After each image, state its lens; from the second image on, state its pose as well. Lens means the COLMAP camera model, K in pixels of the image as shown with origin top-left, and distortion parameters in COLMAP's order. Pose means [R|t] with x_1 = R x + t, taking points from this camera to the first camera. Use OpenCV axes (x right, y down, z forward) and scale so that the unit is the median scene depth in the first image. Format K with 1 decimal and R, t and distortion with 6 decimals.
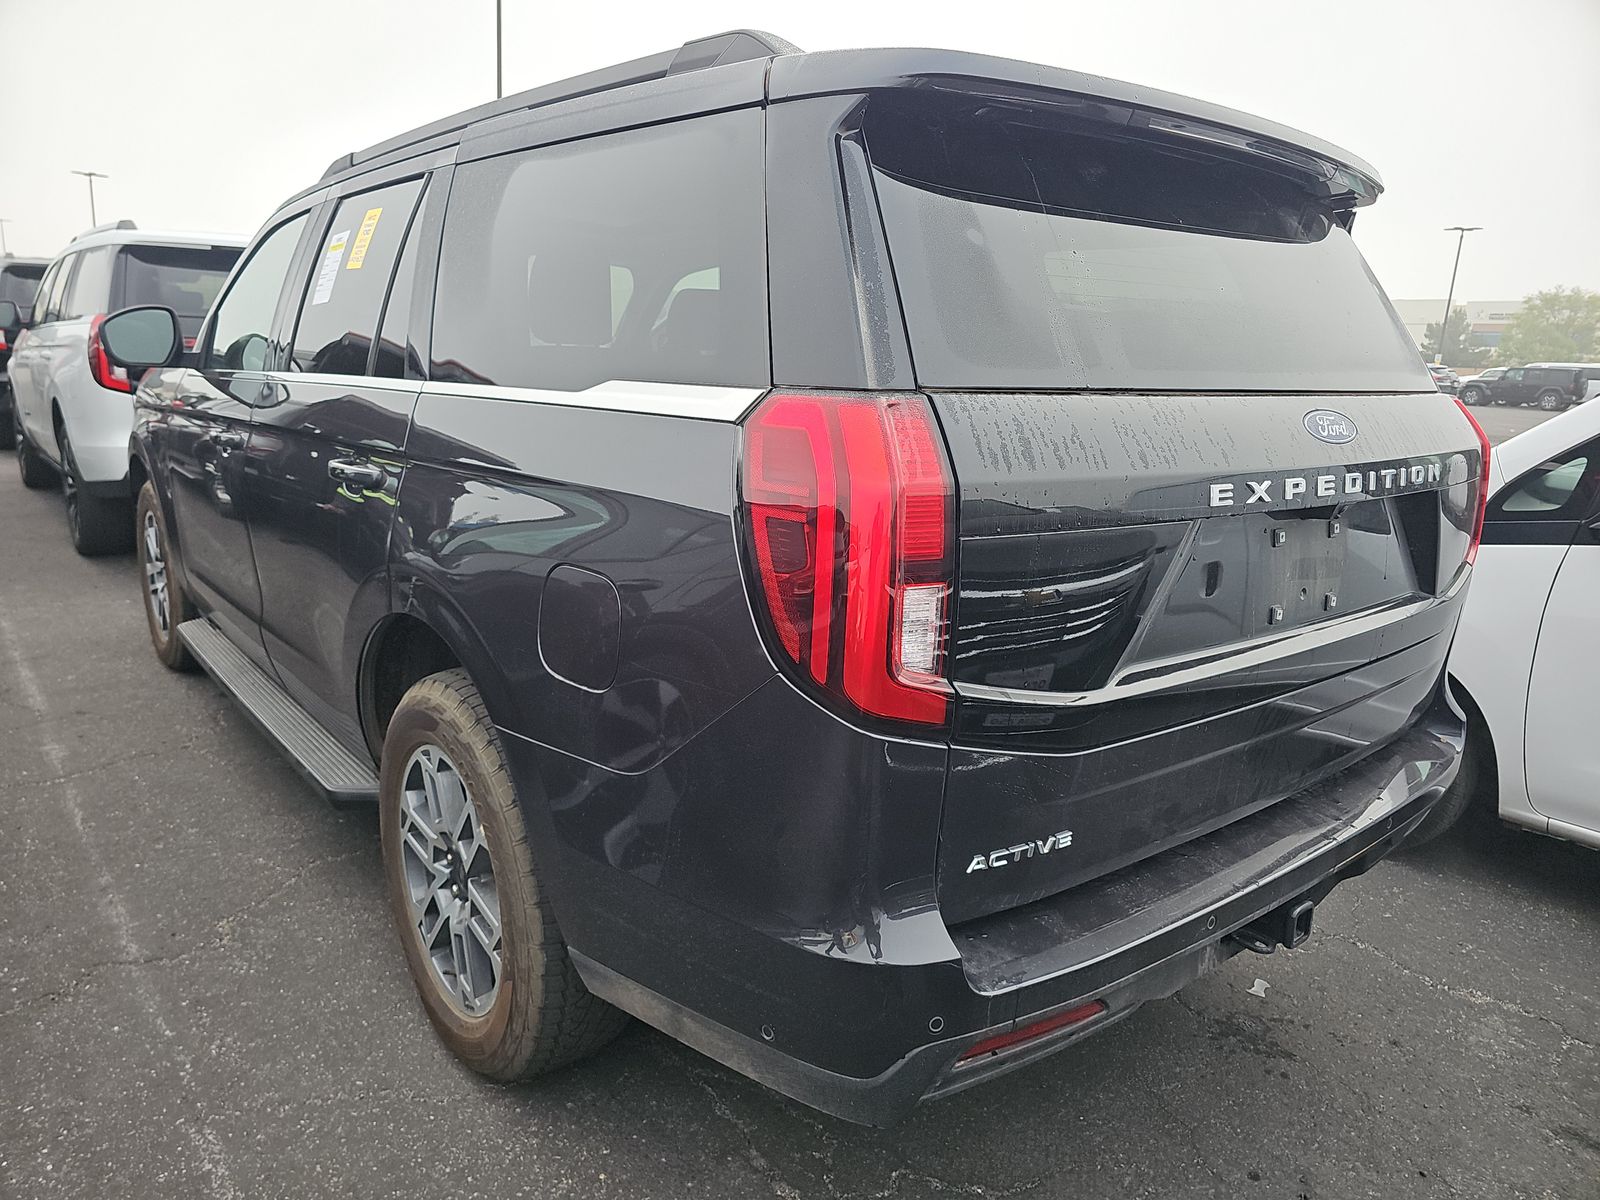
lens RADIAL K [[1058.8, 0, 800.0], [0, 1058.8, 600.0], [0, 0, 1]] dist [0.129694, -0.160171]
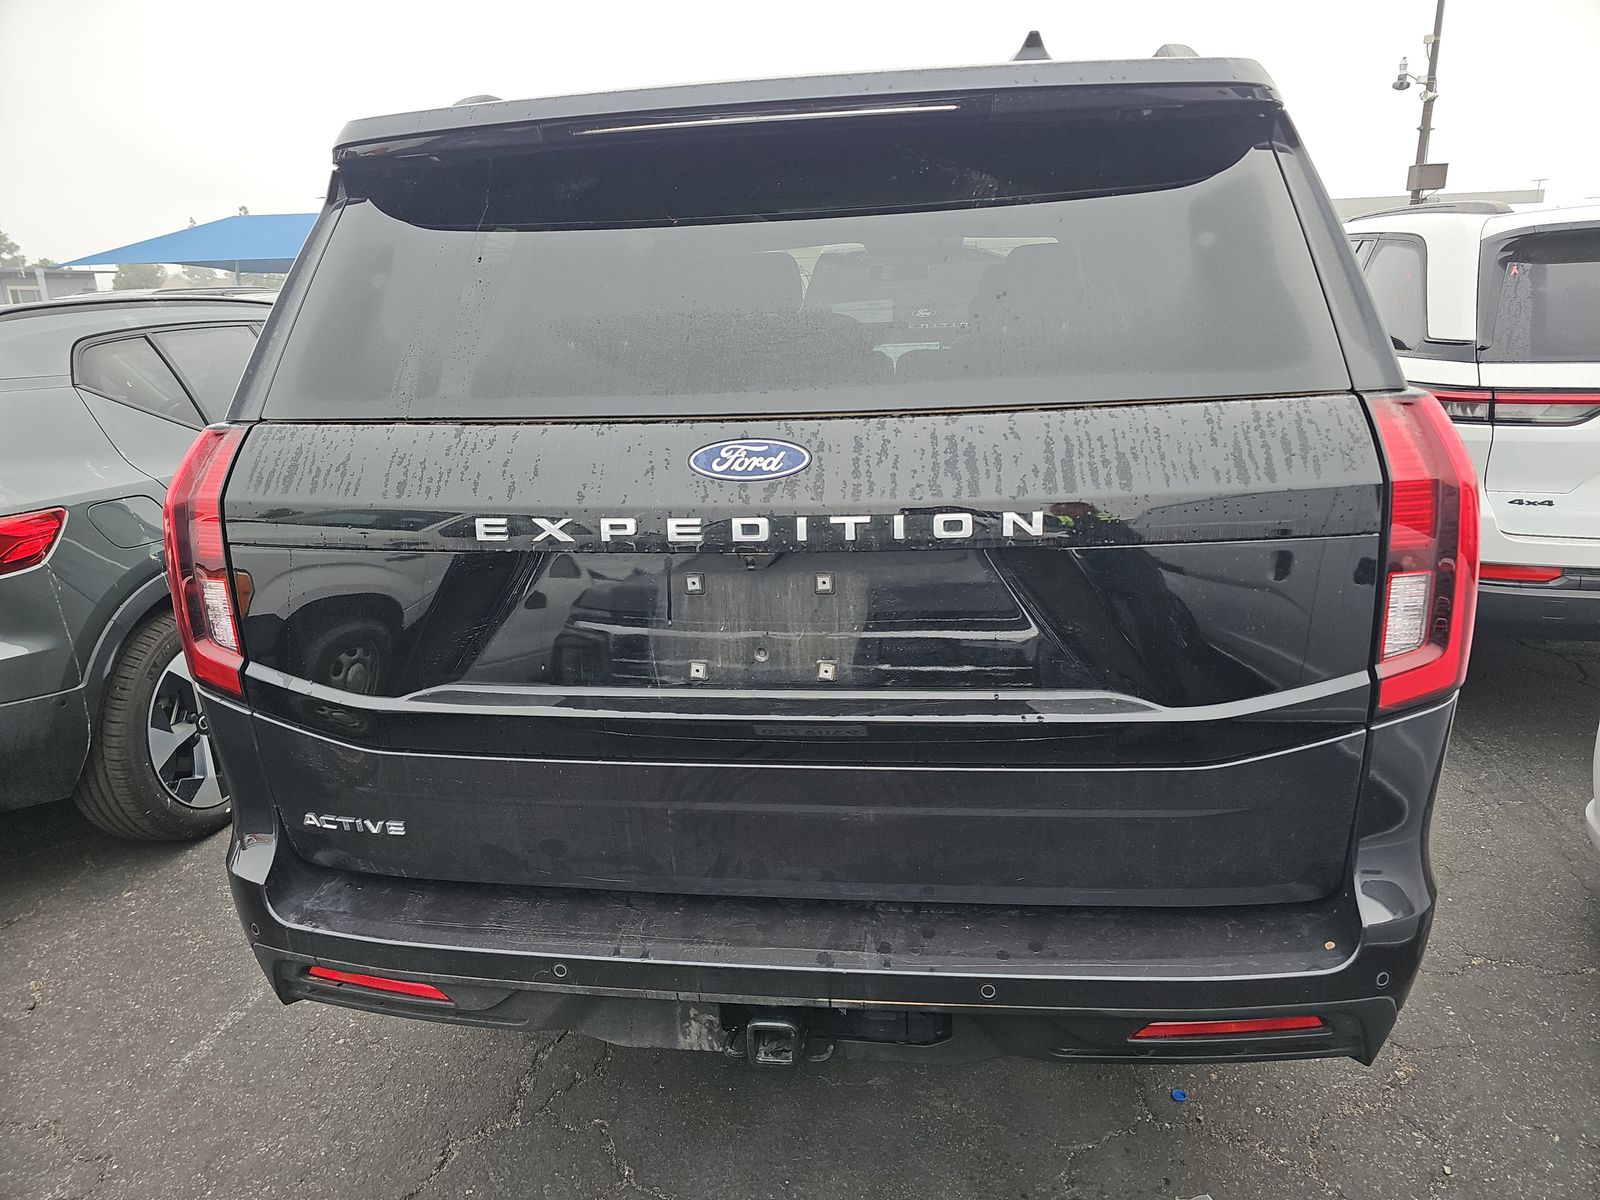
lens RADIAL K [[1058.8, 0, 800.0], [0, 1058.8, 600.0], [0, 0, 1]] dist [0.129694, -0.160171]
pose [[0.666522, 0.137552, -0.732685, 1.220062], [-0.100378, 0.990439, 0.094628, -0.145260], [0.738696, 0.010474, 0.673957, 0.521617]]
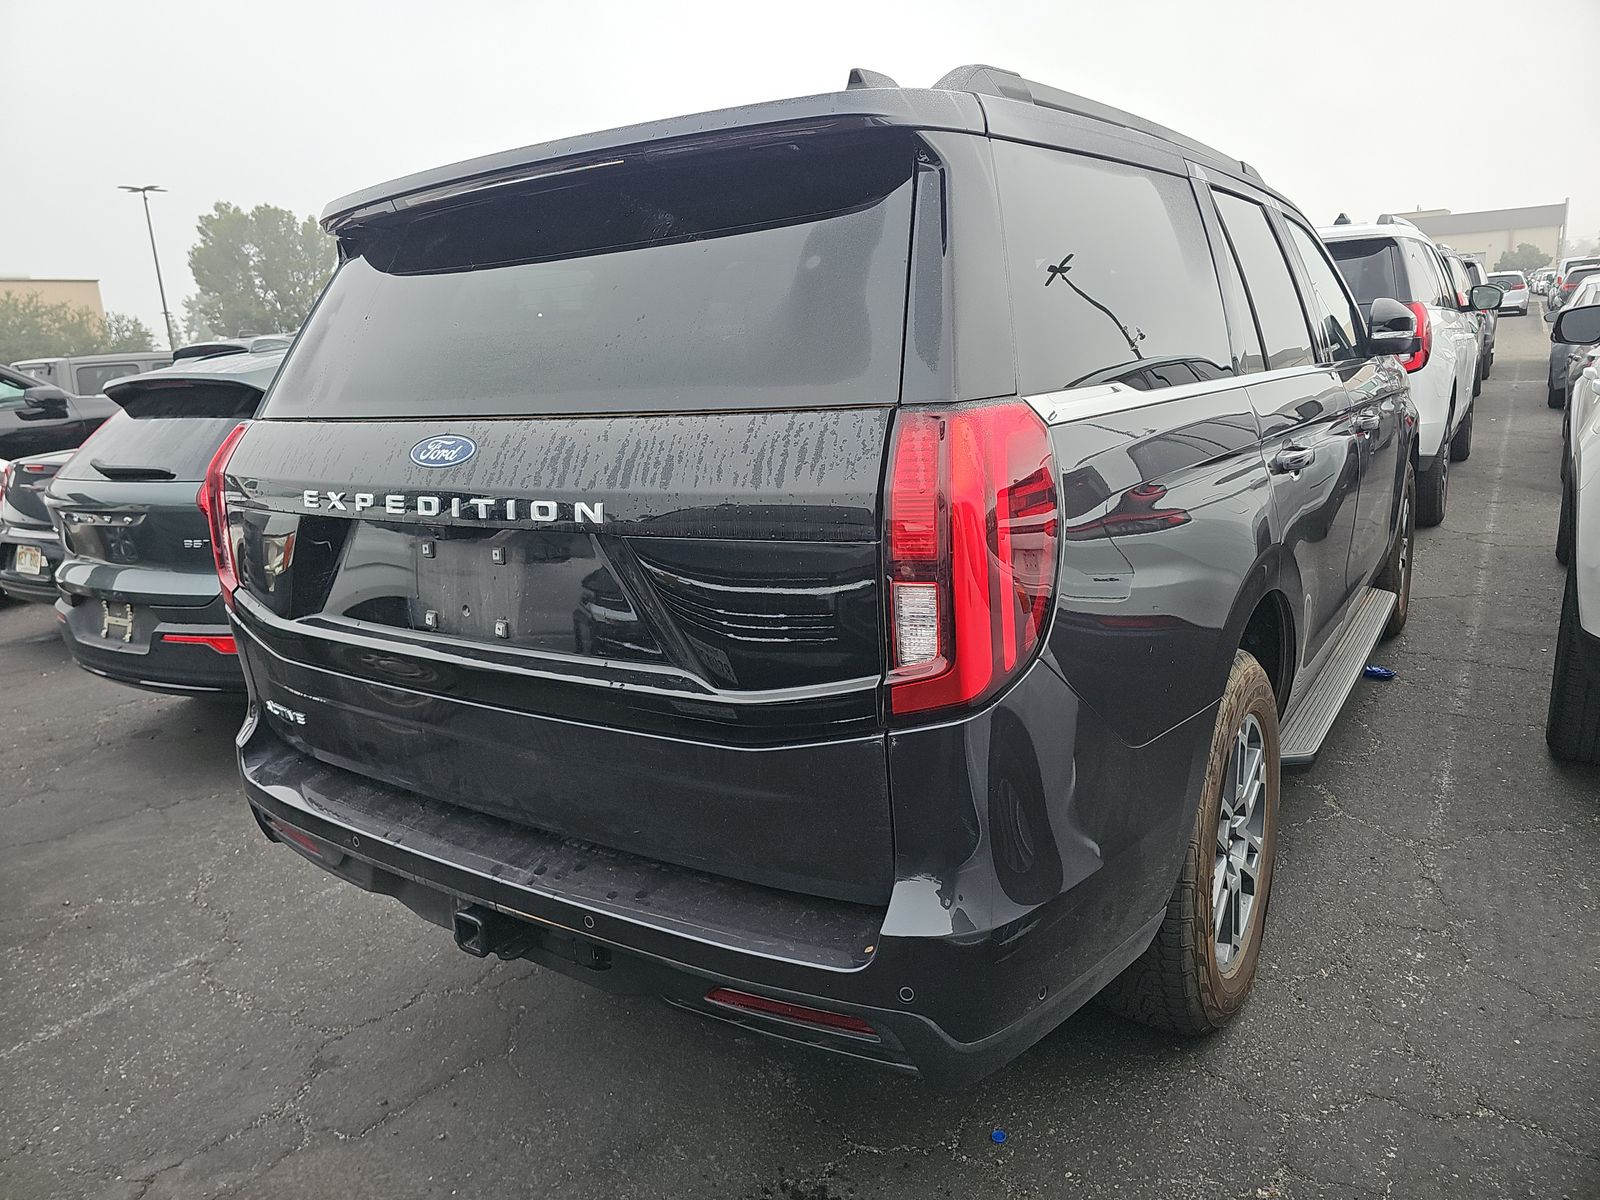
lens RADIAL K [[1069.6, 0, 798.9], [0, 1069.6, 584.2], [0, 0, 1]] dist [0.128683, -0.164441]
pose [[0.251277, 0.153985, -0.955588, 1.721099], [-0.141467, 0.982505, 0.121123, -0.226183], [0.957521, 0.104748, 0.268665, 1.150193]]
